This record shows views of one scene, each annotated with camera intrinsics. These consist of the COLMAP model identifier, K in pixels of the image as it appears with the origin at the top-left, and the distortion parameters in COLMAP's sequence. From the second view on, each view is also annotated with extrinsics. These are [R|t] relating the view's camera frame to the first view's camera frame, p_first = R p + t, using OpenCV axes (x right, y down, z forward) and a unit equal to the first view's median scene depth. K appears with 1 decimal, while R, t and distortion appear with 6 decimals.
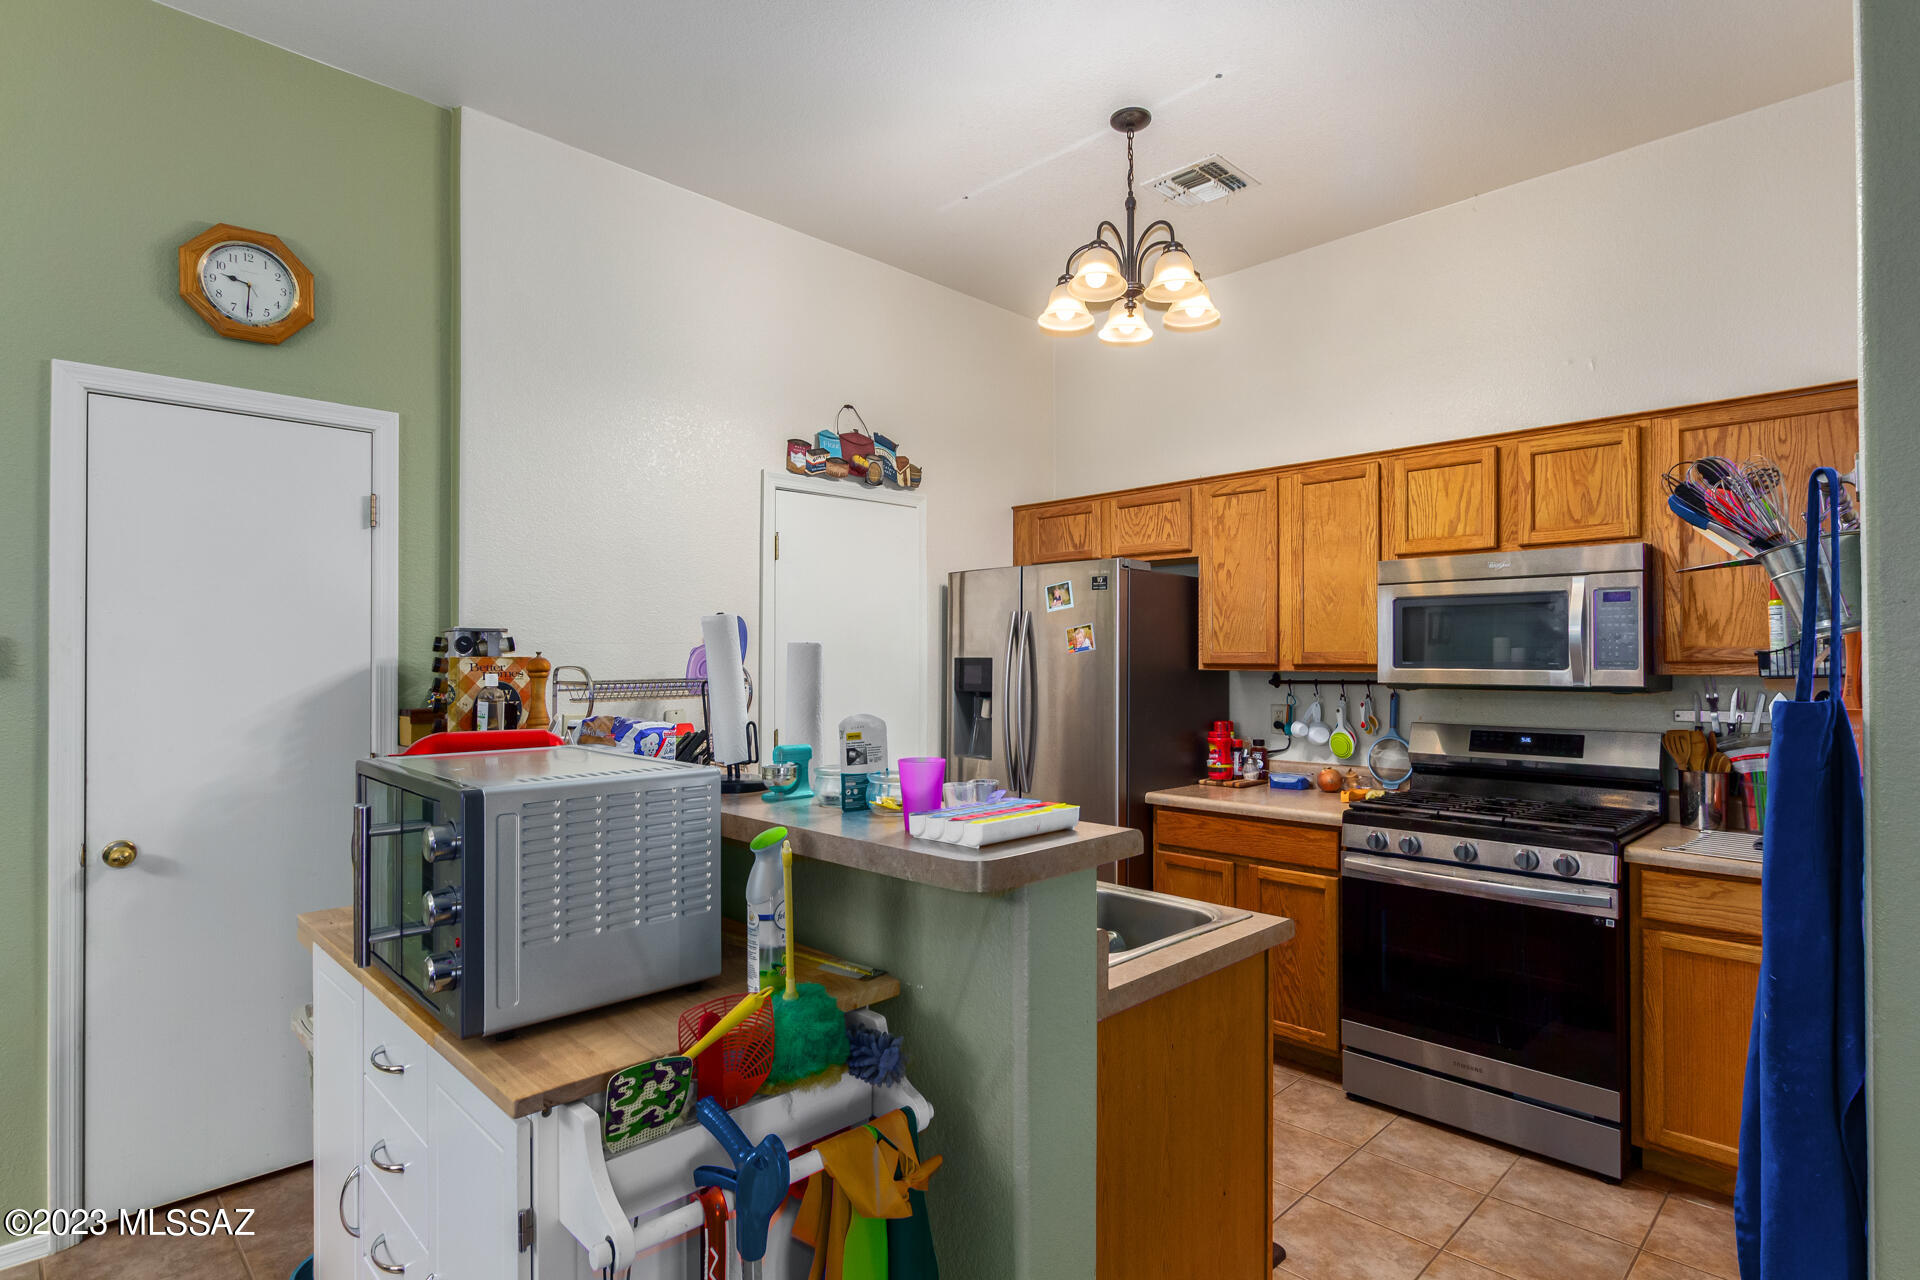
lens RADIAL K [[976.6, 0, 947.9], [0, 976.6, 648.1], [0, 0, 1]] dist [-0.000061, -0.000306]
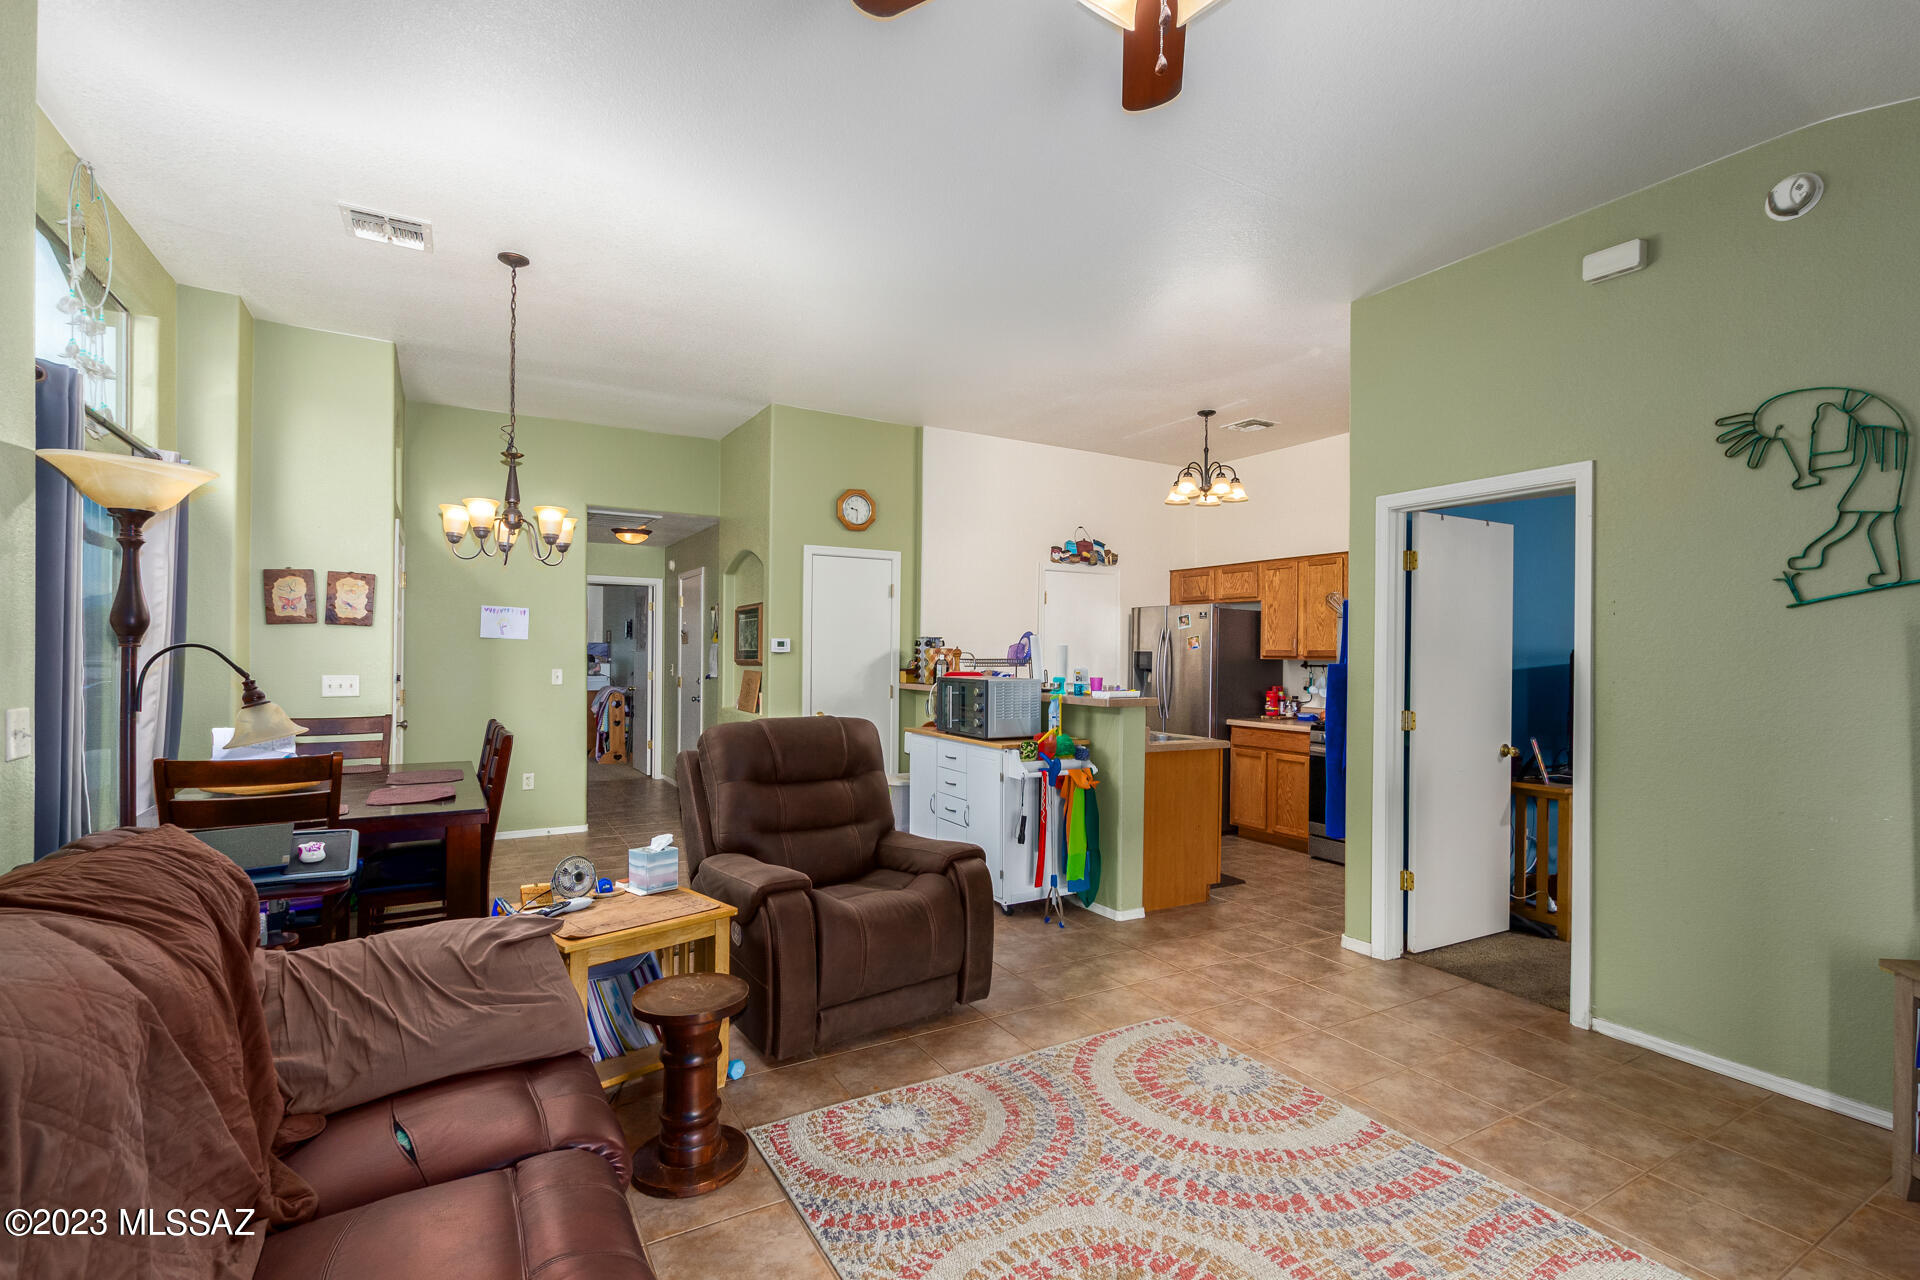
lens RADIAL K [[890.6, 0, 946.6], [0, 890.6, 647.0], [0, 0, 1]] dist [-0.004942, 0.000338]
pose [[0.967480, 0.010149, -0.252742, 0.106544], [-0.009132, 0.999945, 0.005200, -0.005181], [0.252781, -0.002723, 0.967520, -0.927927]]
